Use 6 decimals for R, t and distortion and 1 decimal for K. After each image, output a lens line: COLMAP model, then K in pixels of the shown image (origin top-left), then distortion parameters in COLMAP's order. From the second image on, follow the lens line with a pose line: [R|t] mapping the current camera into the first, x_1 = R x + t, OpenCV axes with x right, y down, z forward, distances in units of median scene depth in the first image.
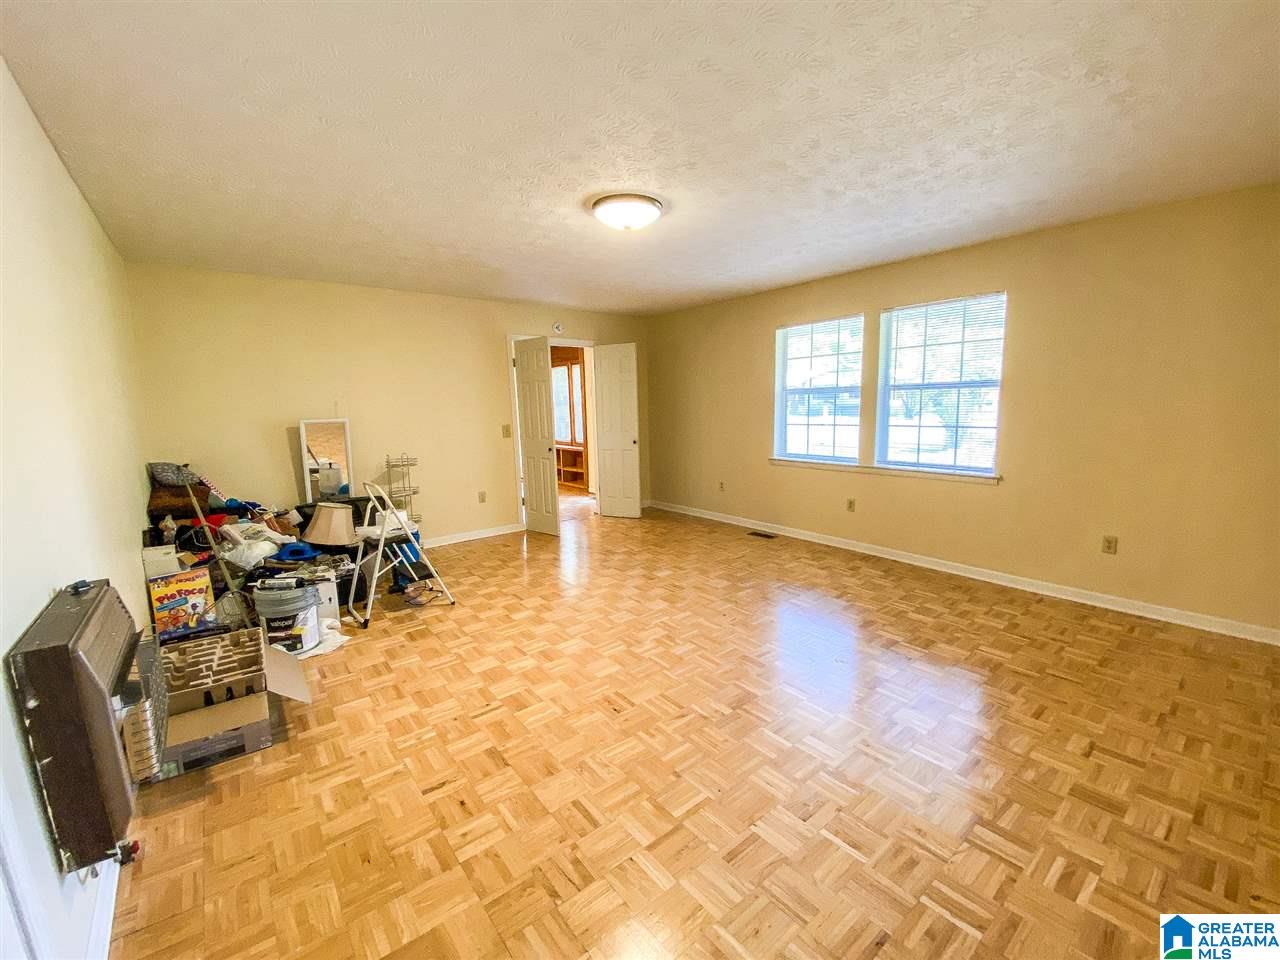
lens RADIAL K [[522.1, 0, 635.9], [0, 522.1, 473.2], [0, 0, 1]] dist [0.014636, -0.016706]
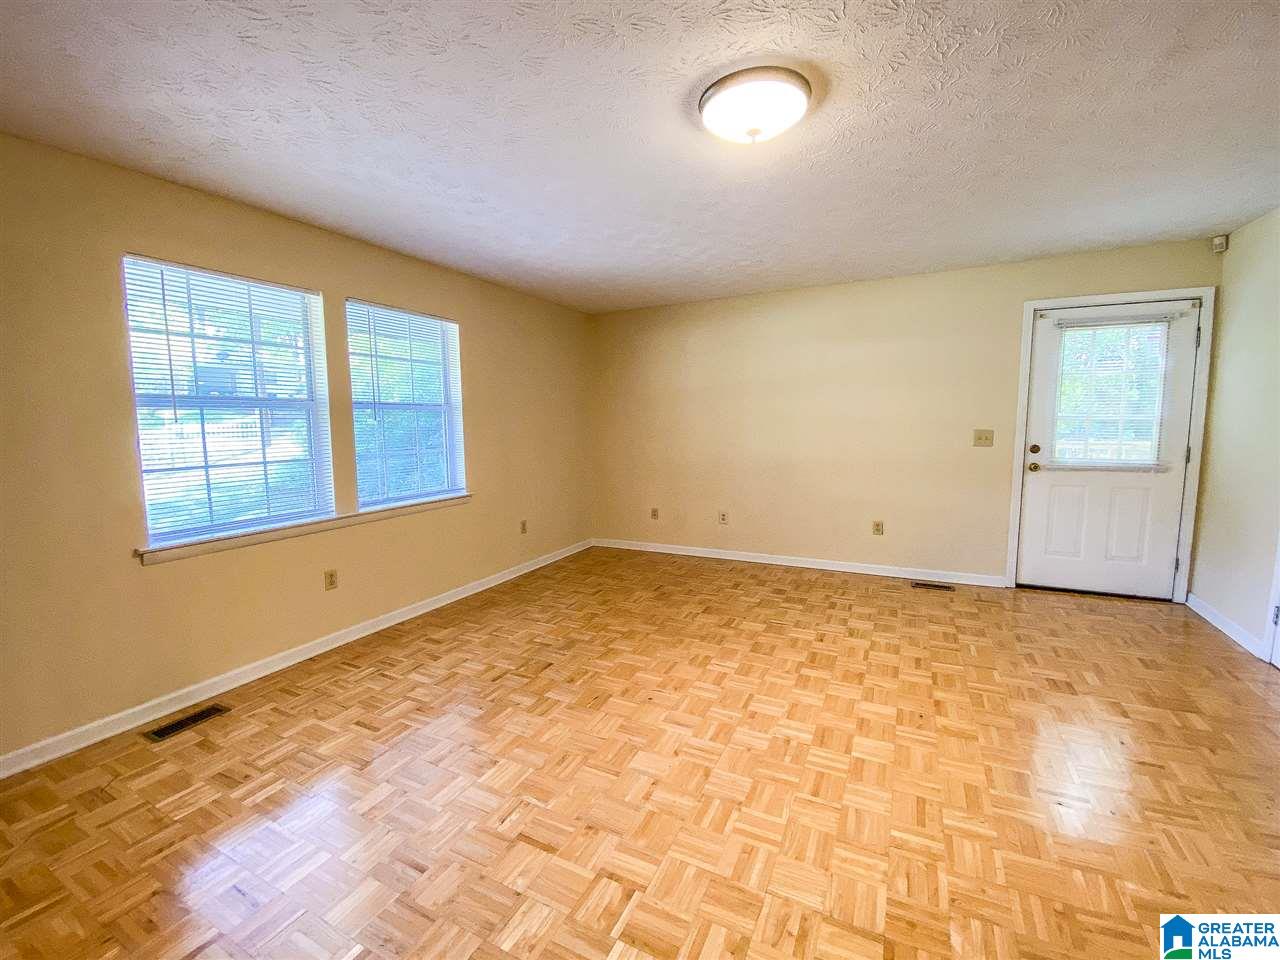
lens RADIAL K [[522.1, 0, 629.9], [0, 522.1, 475.9], [0, 0, 1]] dist [0.014636, -0.016706]
pose [[-0.414756, -0.062739, 0.907767, -0.367720], [0.141973, 0.980940, 0.132664, -0.111849], [-0.898788, 0.183902, -0.397944, 0.988127]]
